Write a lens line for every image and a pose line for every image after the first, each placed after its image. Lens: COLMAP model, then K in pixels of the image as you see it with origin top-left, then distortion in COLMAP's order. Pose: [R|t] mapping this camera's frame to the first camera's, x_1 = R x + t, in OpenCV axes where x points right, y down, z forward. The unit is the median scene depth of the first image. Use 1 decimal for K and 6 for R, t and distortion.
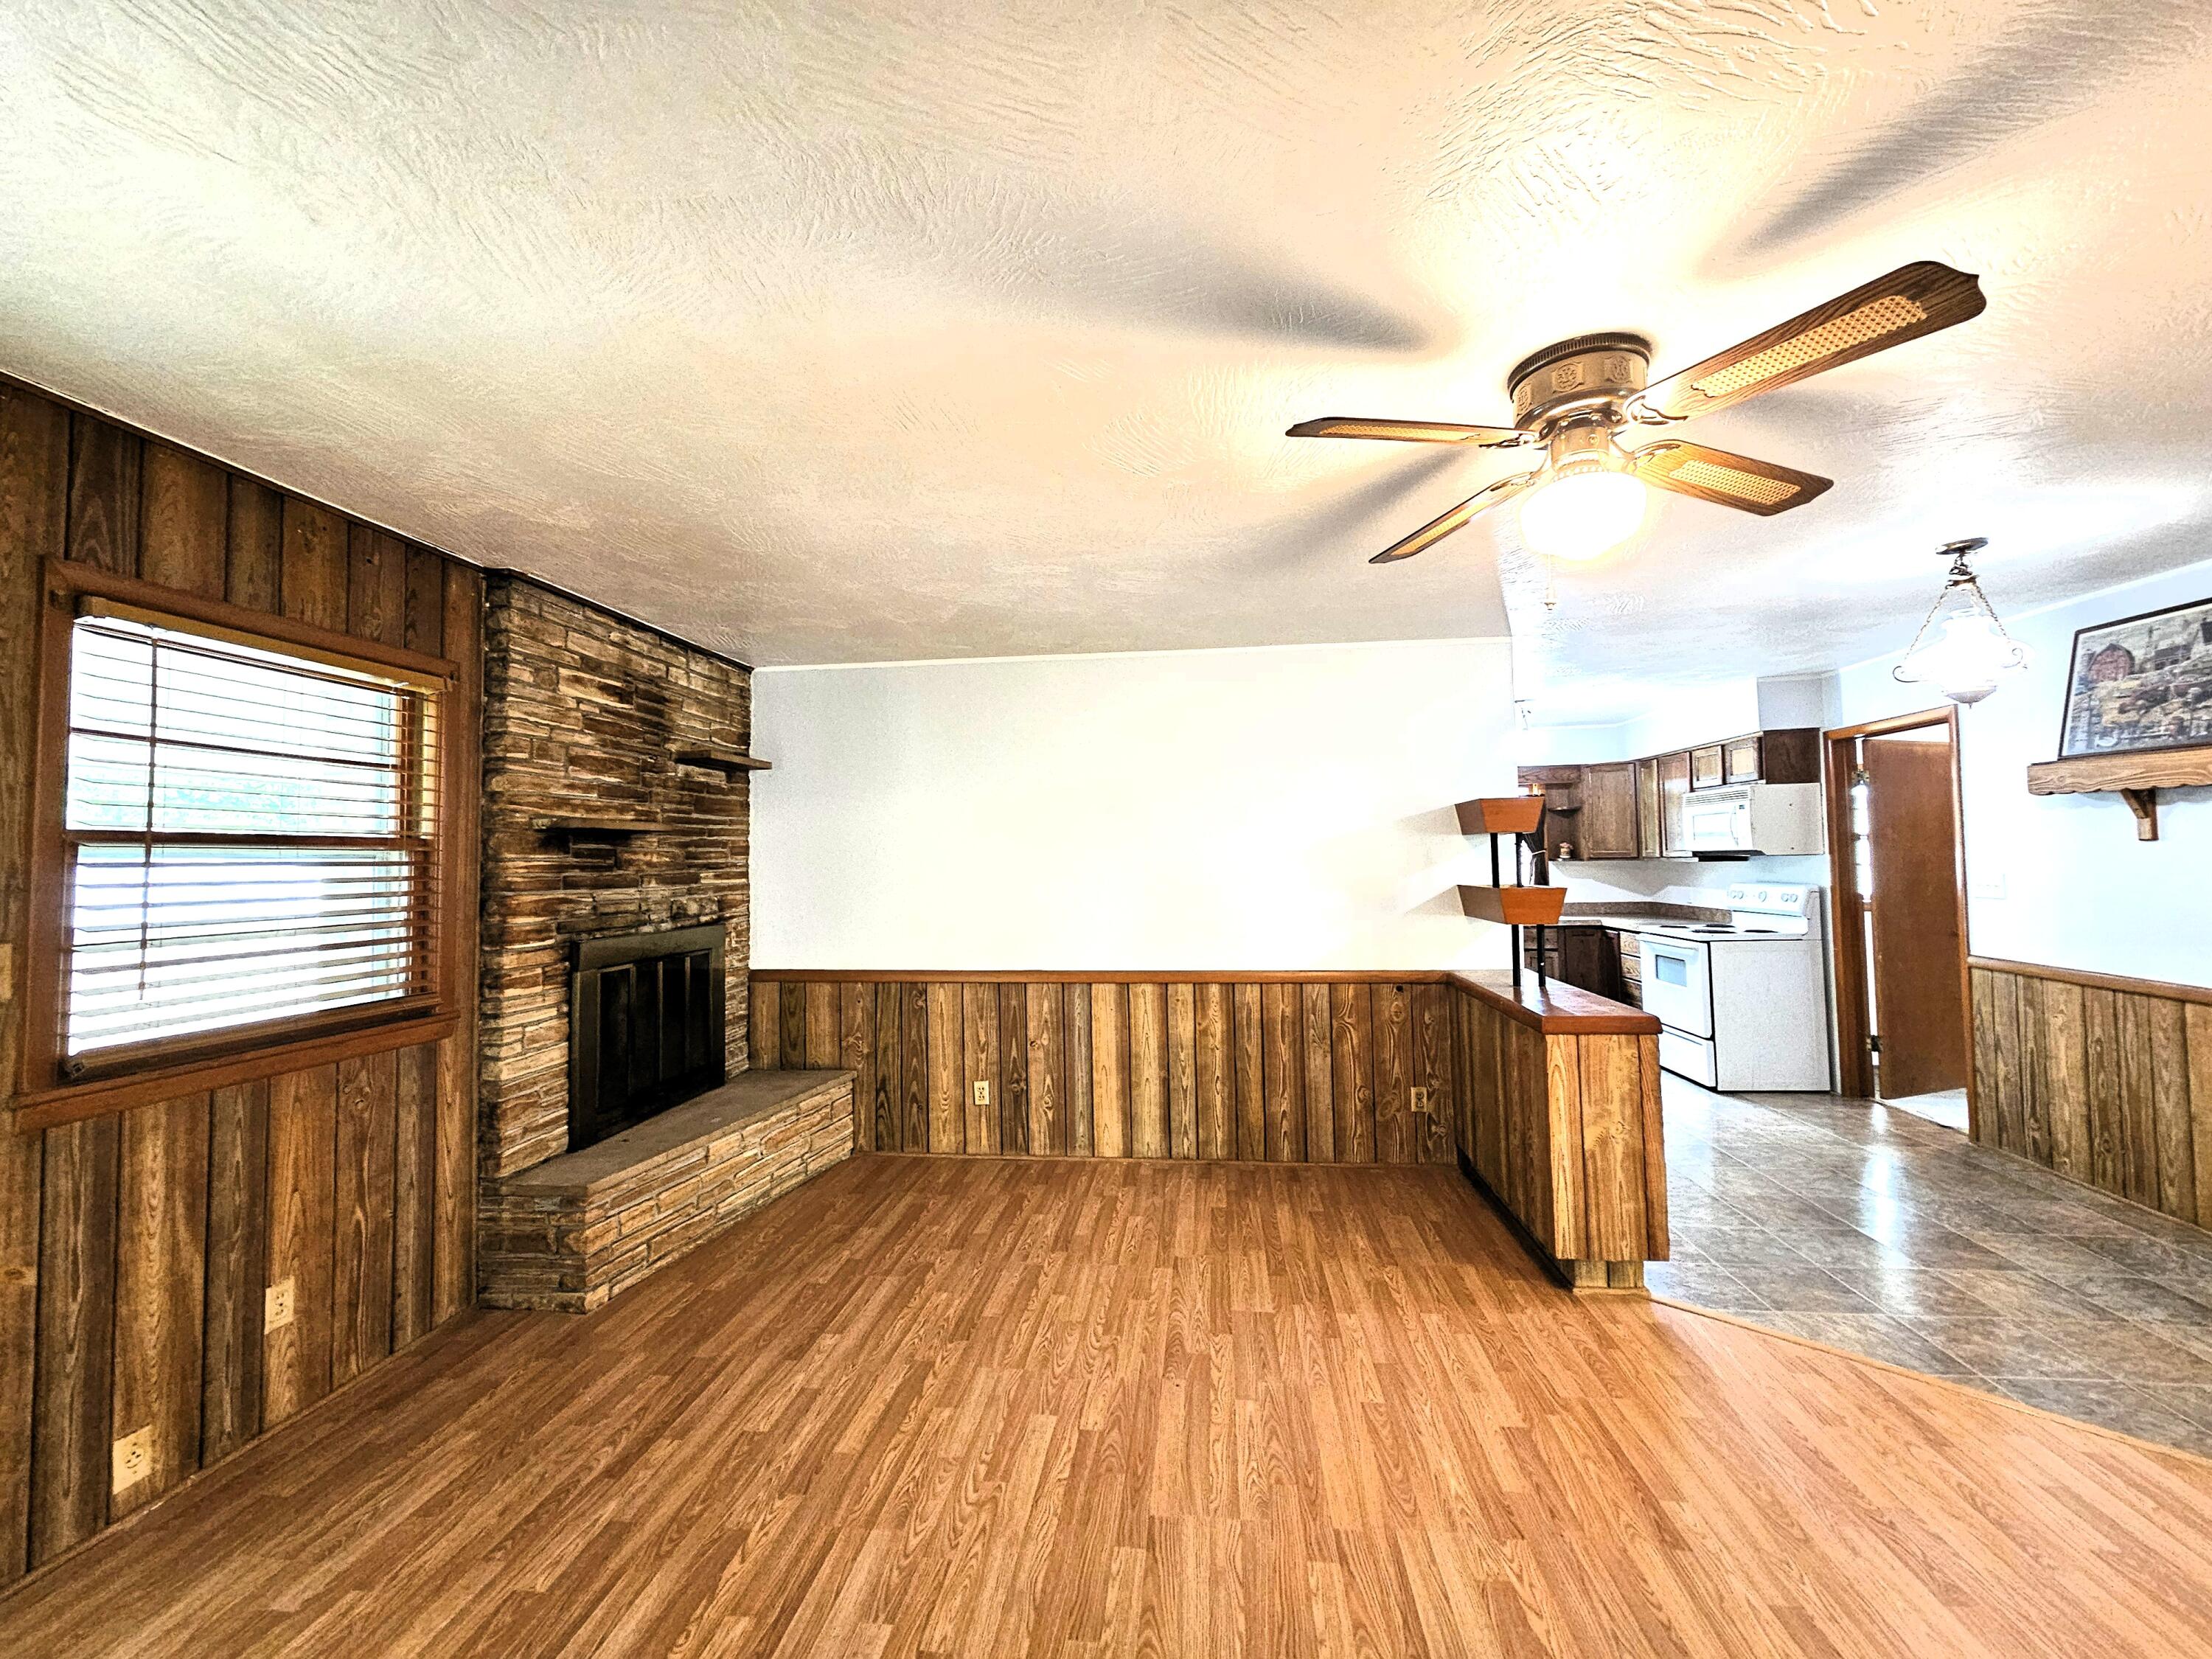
lens RADIAL K [[904.4, 0, 1111.2], [0, 904.4, 822.3], [0, 0, 1]] dist [-0.000341, 0.000501]
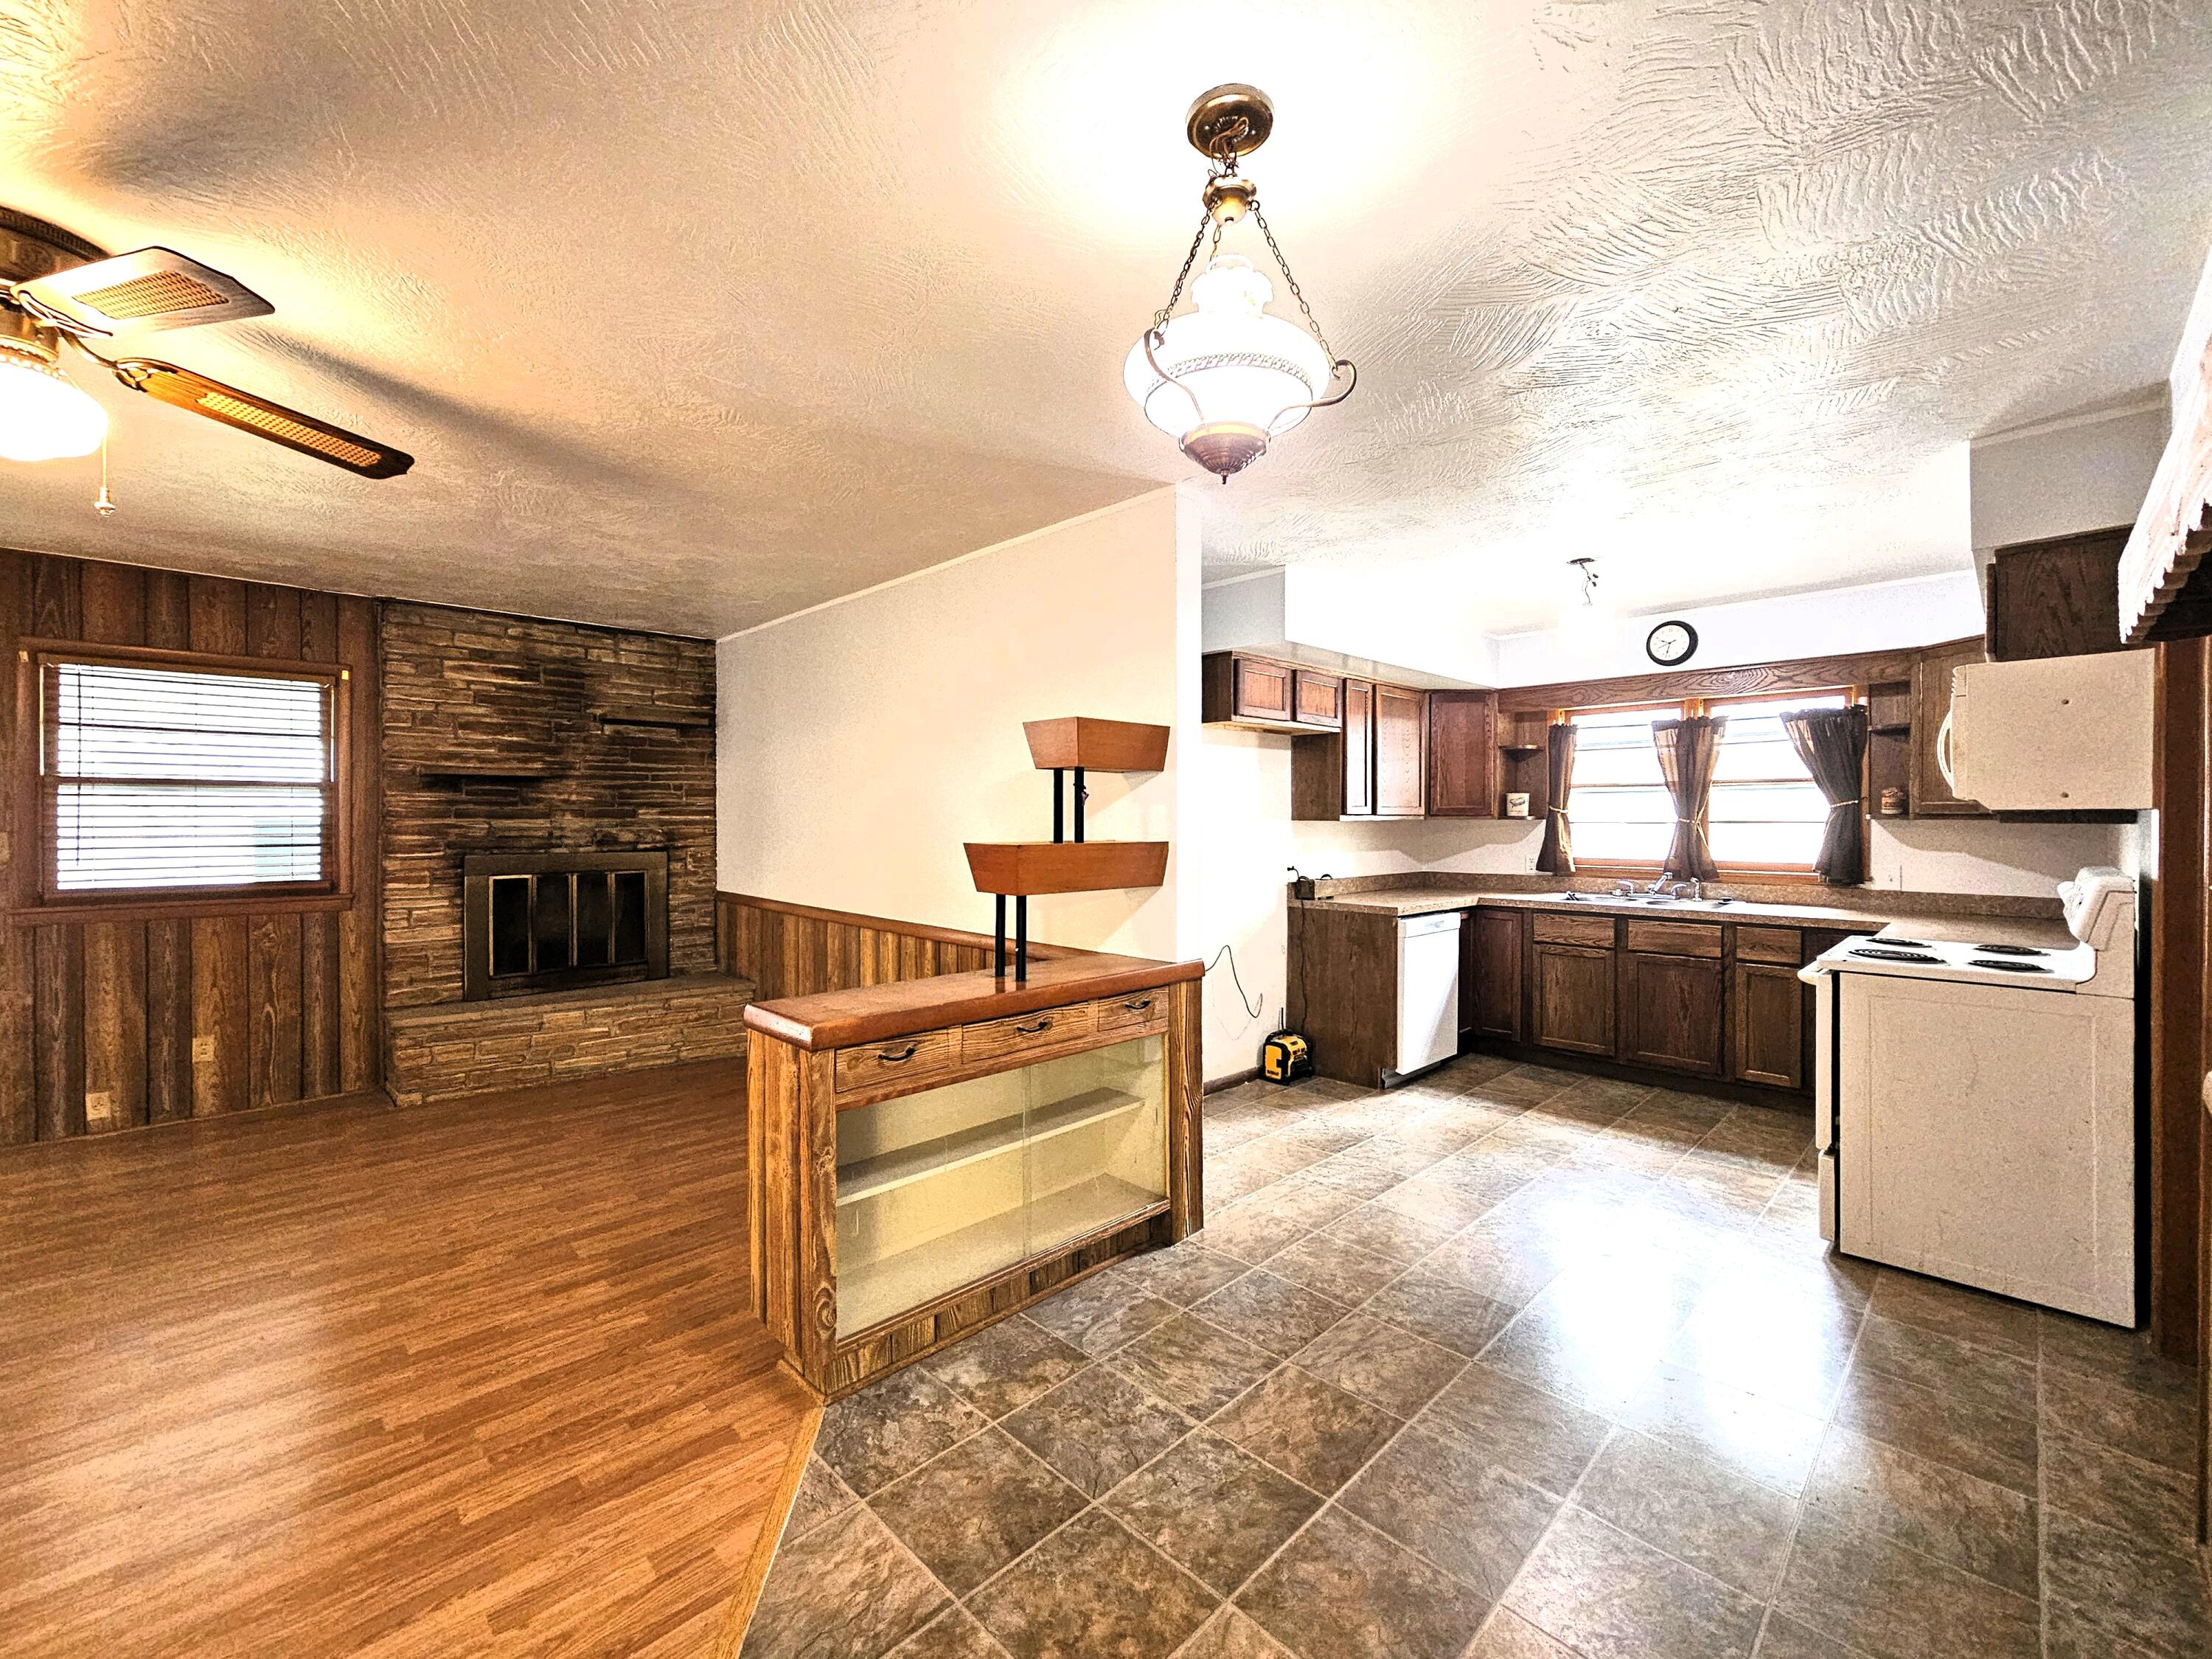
lens RADIAL K [[904.6, 0, 1106.9], [0, 904.6, 822.0], [0, 0, 1]] dist [0.001846, -0.000062]
pose [[0.779079, 0.022643, -0.626516, 1.007665], [0.012160, 0.998614, 0.051212, 0.019256], [0.626807, -0.047517, 0.777724, 0.501259]]
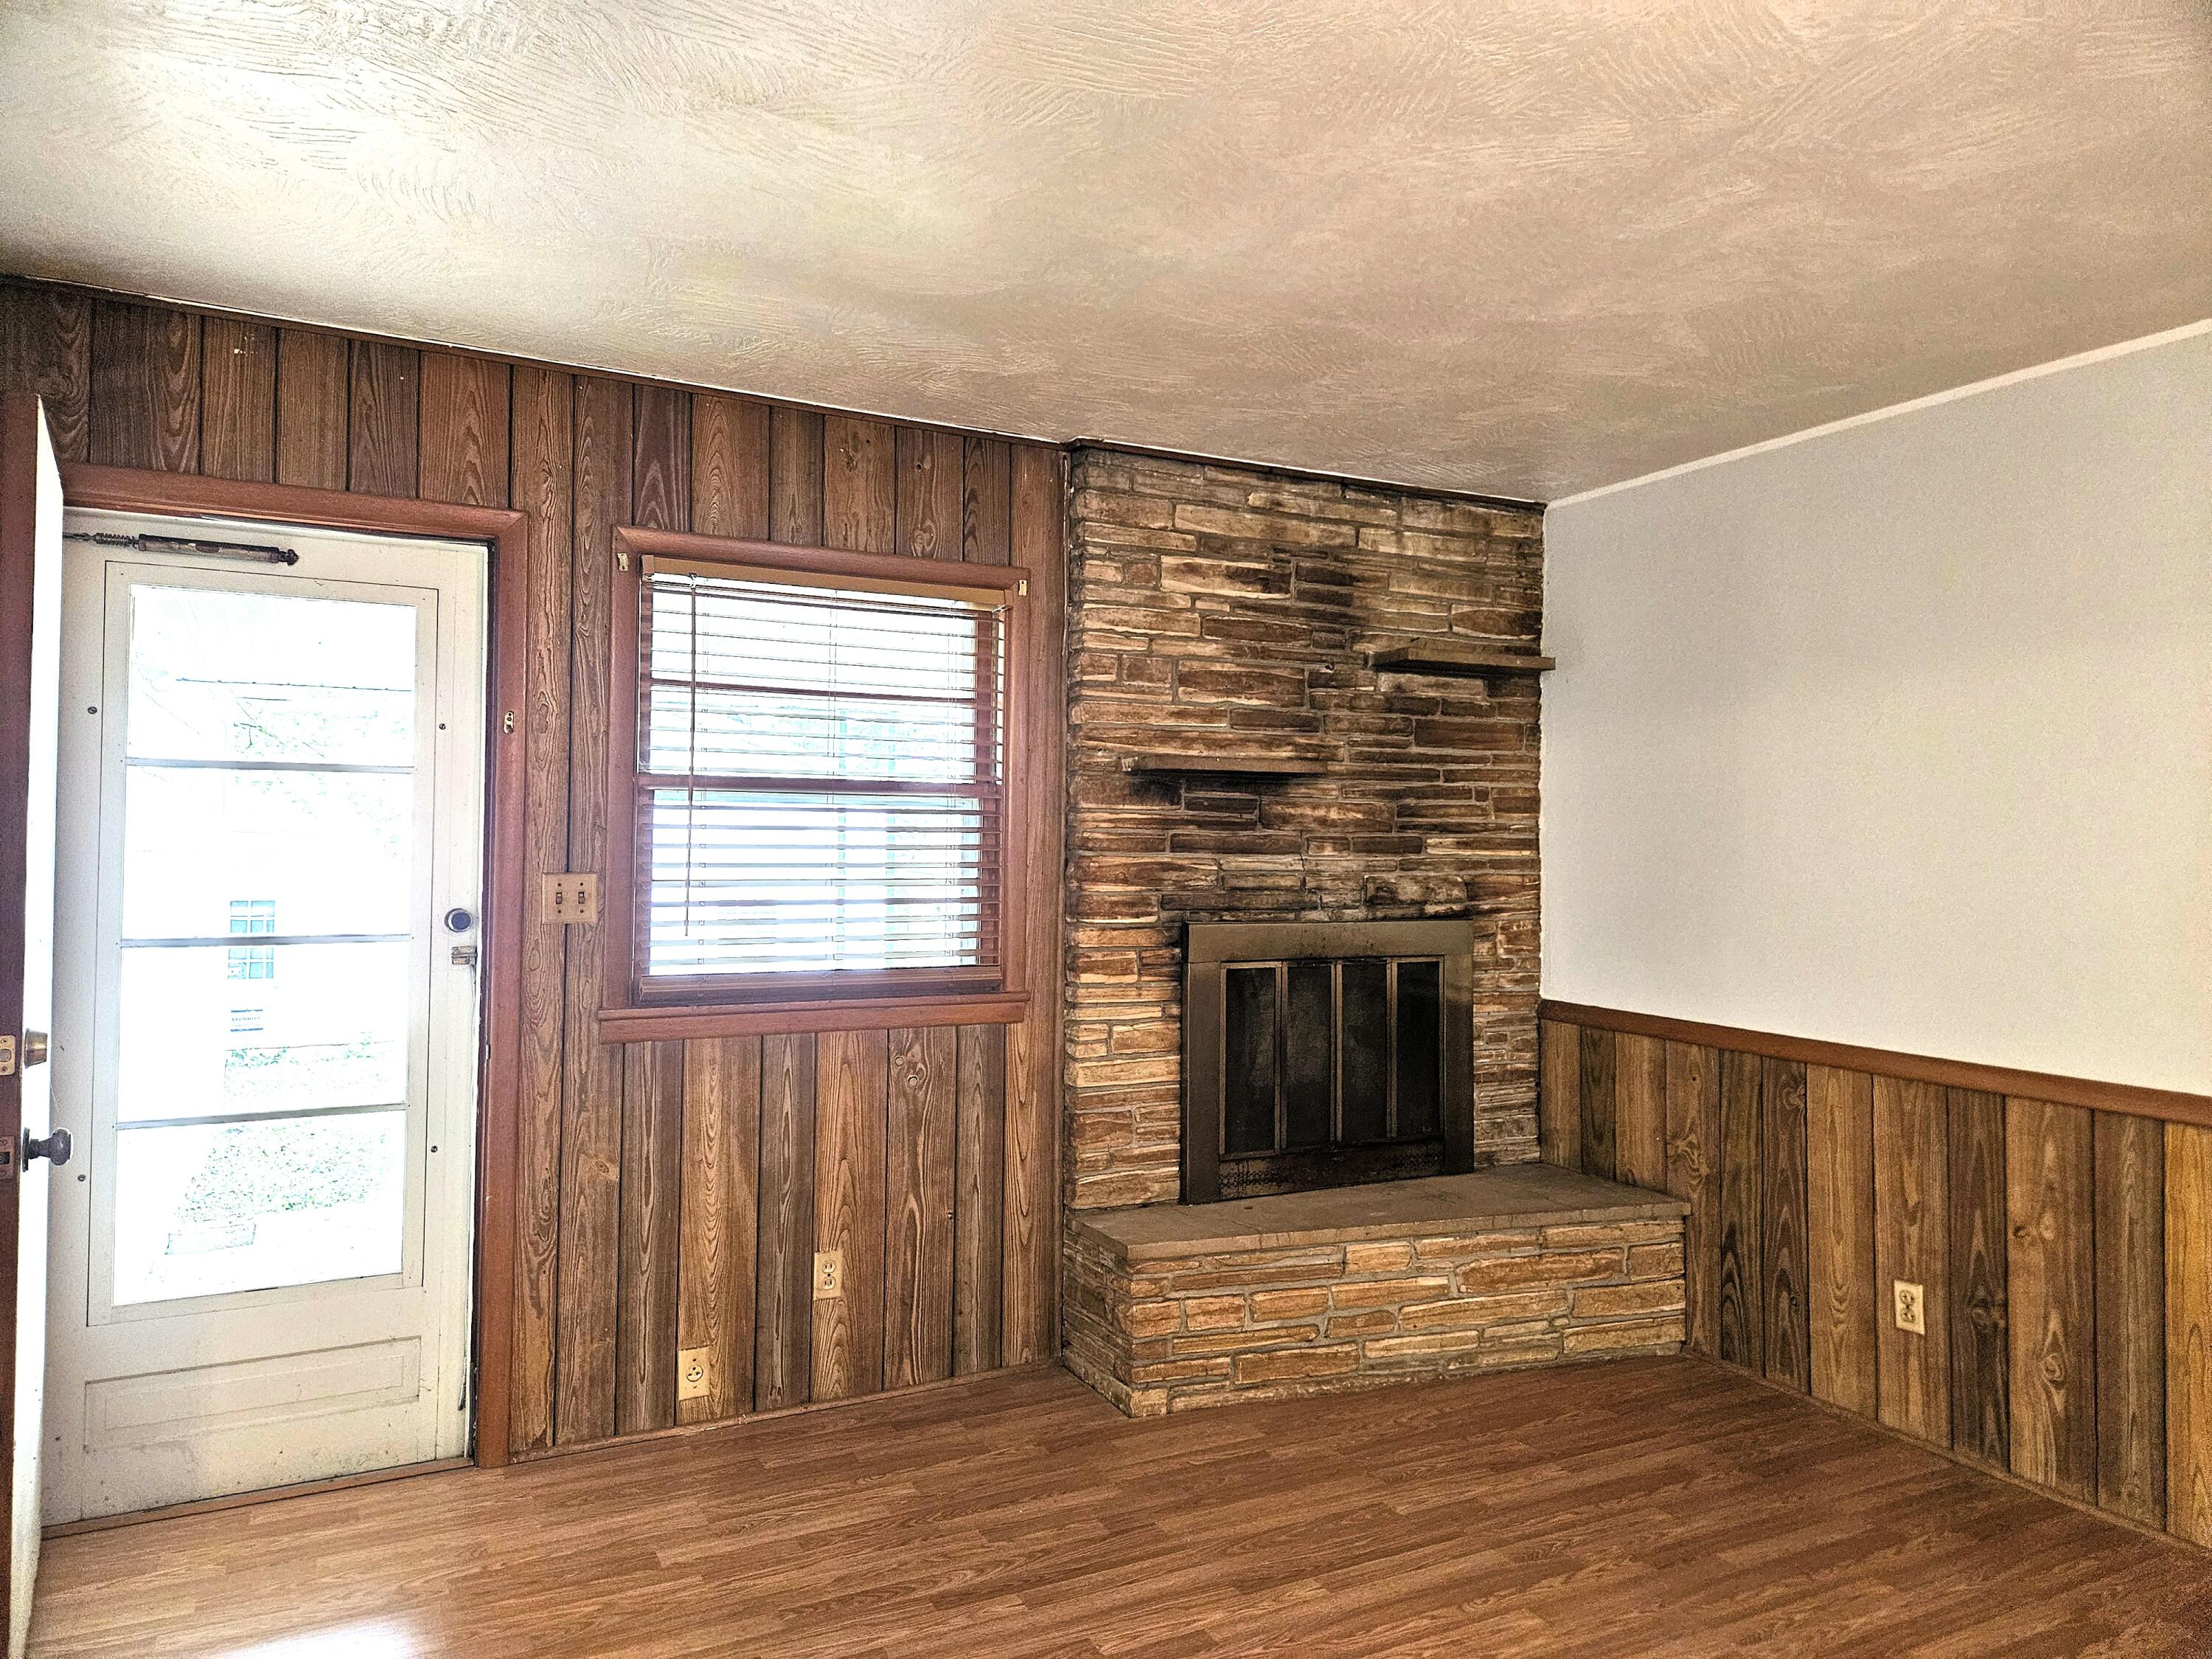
lens RADIAL K [[1466.8, 0, 1110.4], [0, 1466.8, 814.5], [0, 0, 1]] dist [0.091750, -0.082474]
pose [[0.557408, 0.006022, -0.830217, 0.353518], [0.016837, 0.999686, 0.018555, 0.018470], [0.830068, -0.024321, 0.557131, 0.260717]]
